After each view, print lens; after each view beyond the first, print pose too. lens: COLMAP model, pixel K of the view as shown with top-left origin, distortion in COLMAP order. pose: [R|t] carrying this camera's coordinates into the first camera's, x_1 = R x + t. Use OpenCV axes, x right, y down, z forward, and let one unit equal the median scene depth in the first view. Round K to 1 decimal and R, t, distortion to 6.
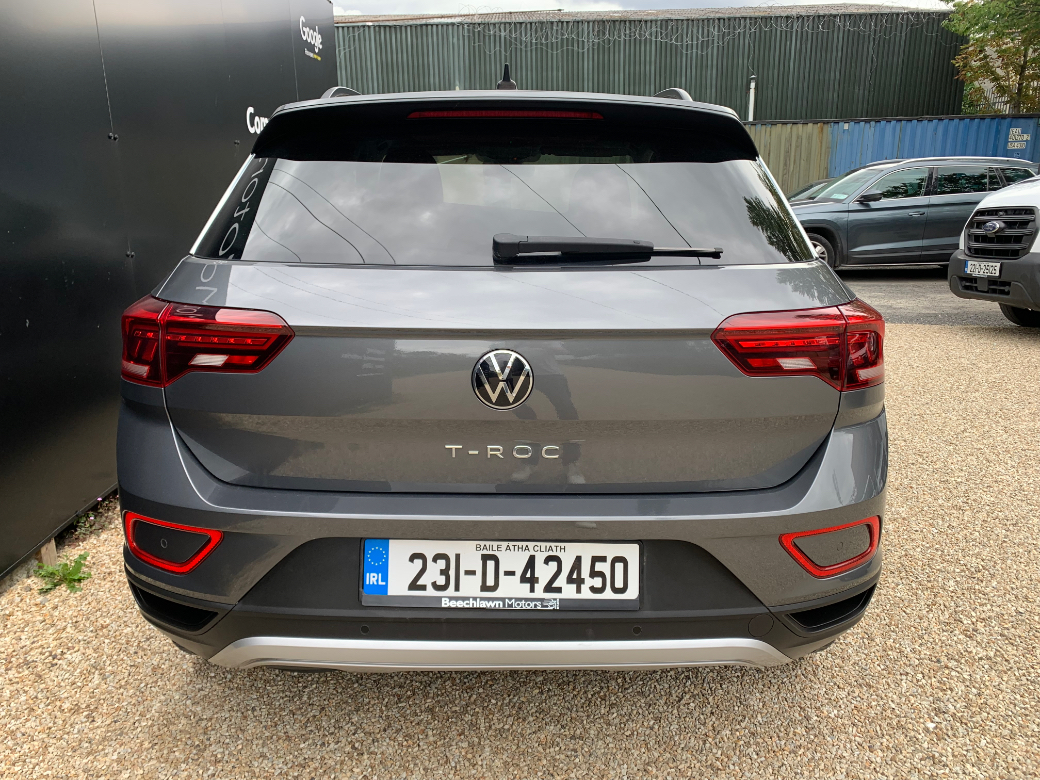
lens RADIAL K [[816.8, 0, 485.1], [0, 816.8, 389.3], [0, 0, 1]] dist [0.010789, -0.014368]
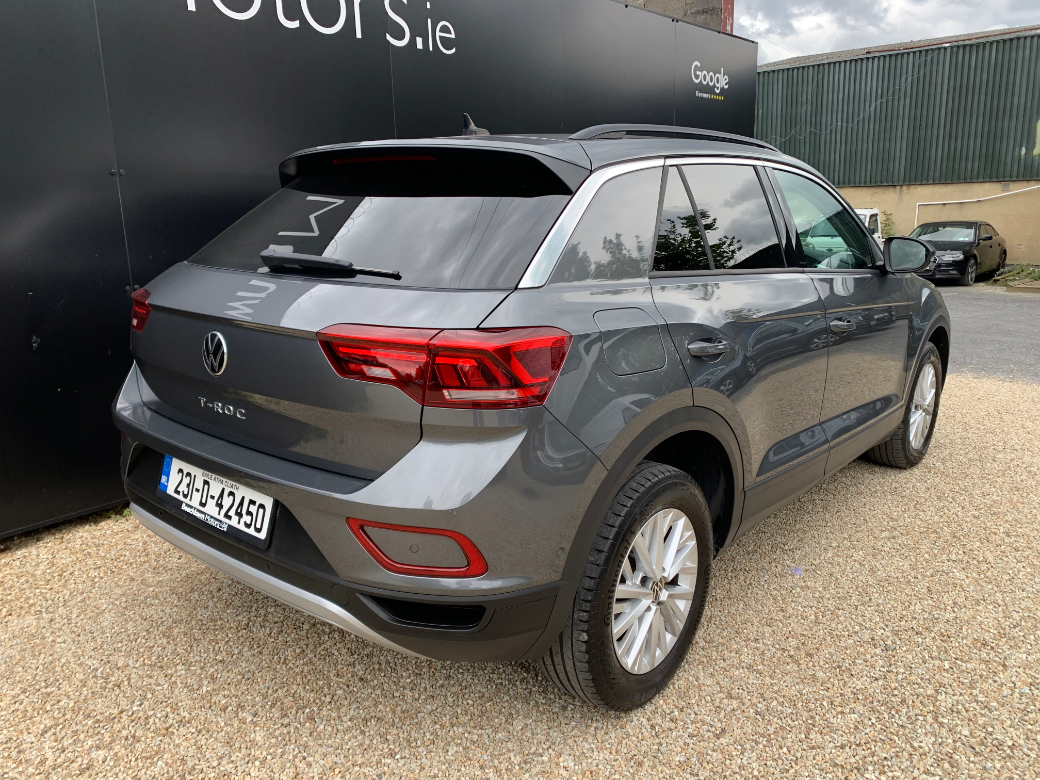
lens RADIAL K [[816.8, 0, 521.6], [0, 816.8, 390.2], [0, 0, 1]] dist [0.010789, -0.014368]
pose [[0.758091, 0.139507, -0.637052, 1.262142], [-0.163737, 0.986278, 0.021136, -0.064057], [0.631259, 0.088286, 0.770531, 0.256813]]
